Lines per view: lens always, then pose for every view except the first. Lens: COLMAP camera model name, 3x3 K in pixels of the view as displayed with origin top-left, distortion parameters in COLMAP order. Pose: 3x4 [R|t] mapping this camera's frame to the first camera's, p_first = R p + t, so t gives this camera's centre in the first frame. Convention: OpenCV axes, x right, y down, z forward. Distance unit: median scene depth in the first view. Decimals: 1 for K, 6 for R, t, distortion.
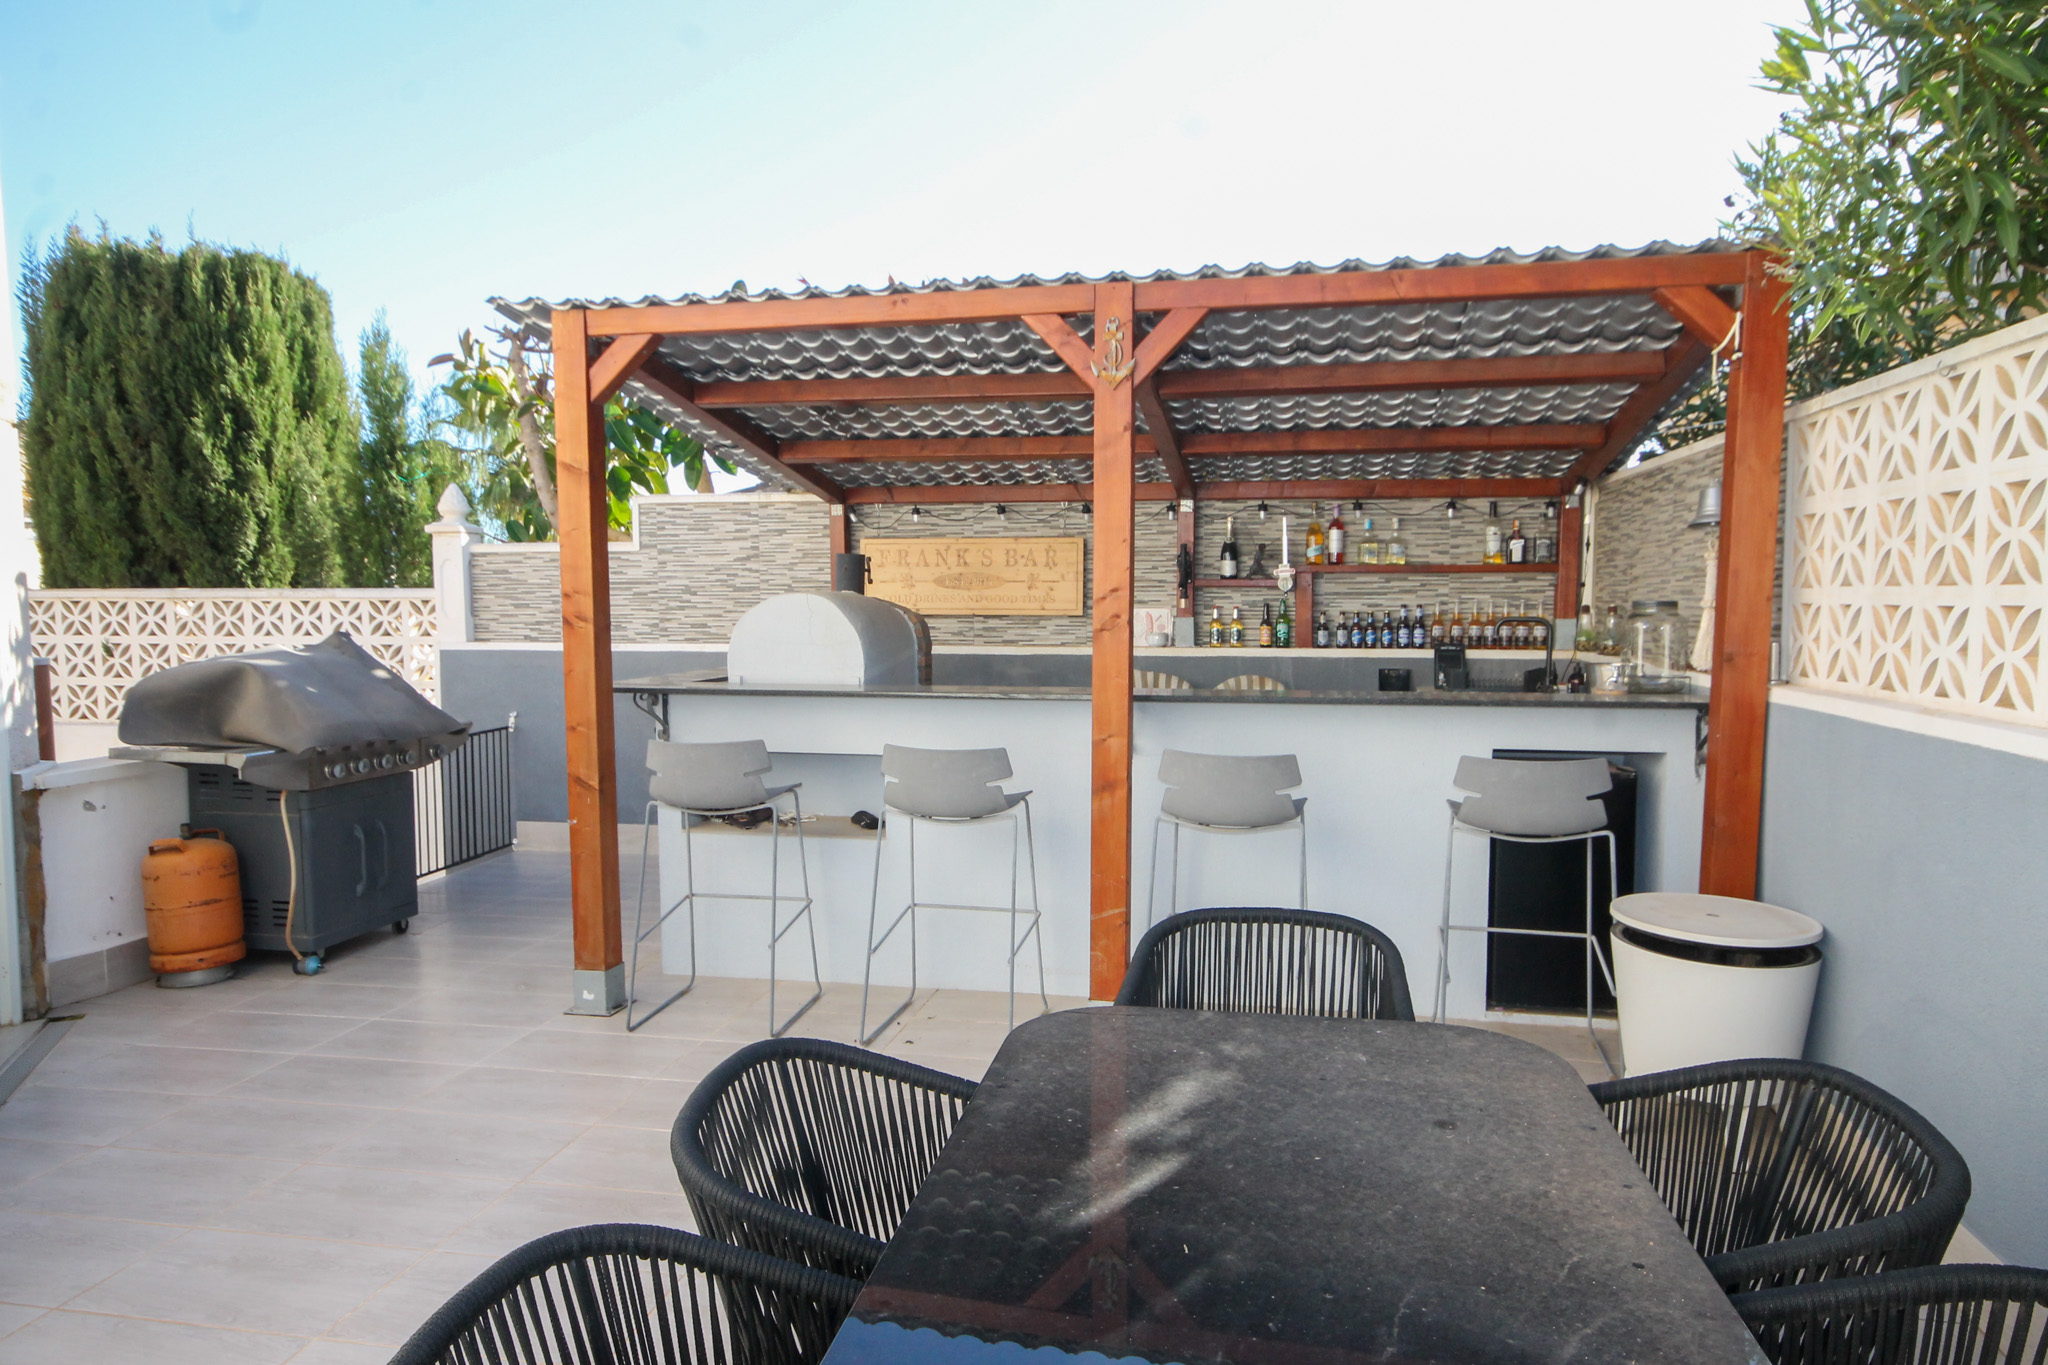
lens RADIAL K [[1360.7, 0, 1024.0], [0, 1360.7, 682.5], [0, 0, 1]] dist [-0.003838, 0.042158]
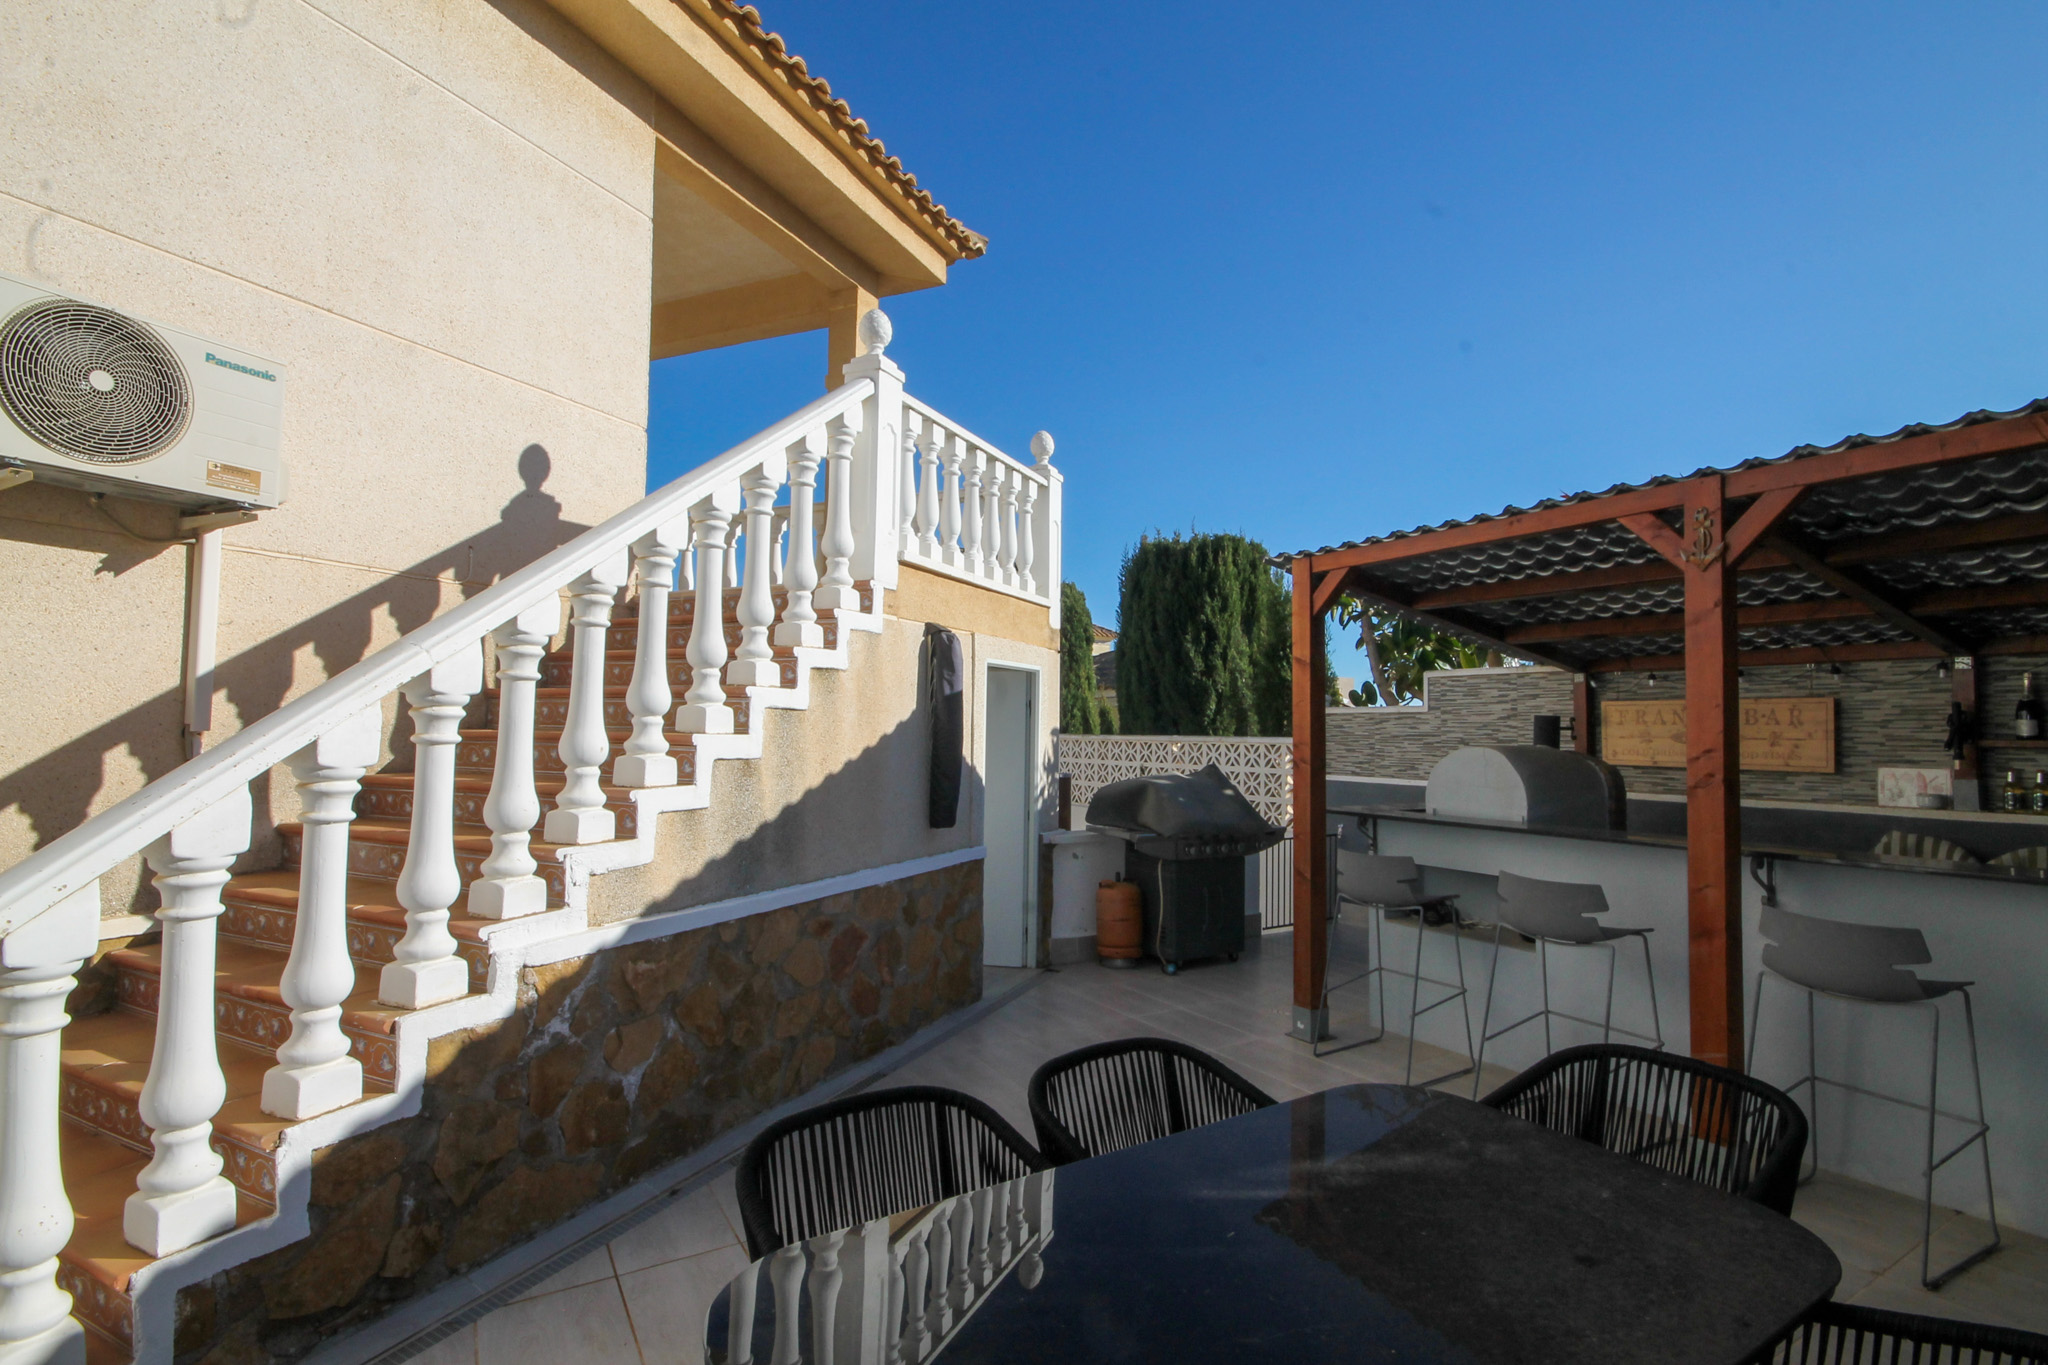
lens RADIAL K [[1018.6, 0, 1024.0], [0, 1018.6, 682.5], [0, 0, 1]] dist [0.000910, -0.000216]
pose [[0.649630, -0.026900, -0.759775, 0.232848], [-0.060643, 0.994356, -0.087057, -0.013209], [0.757828, 0.102630, 0.644332, 0.036479]]
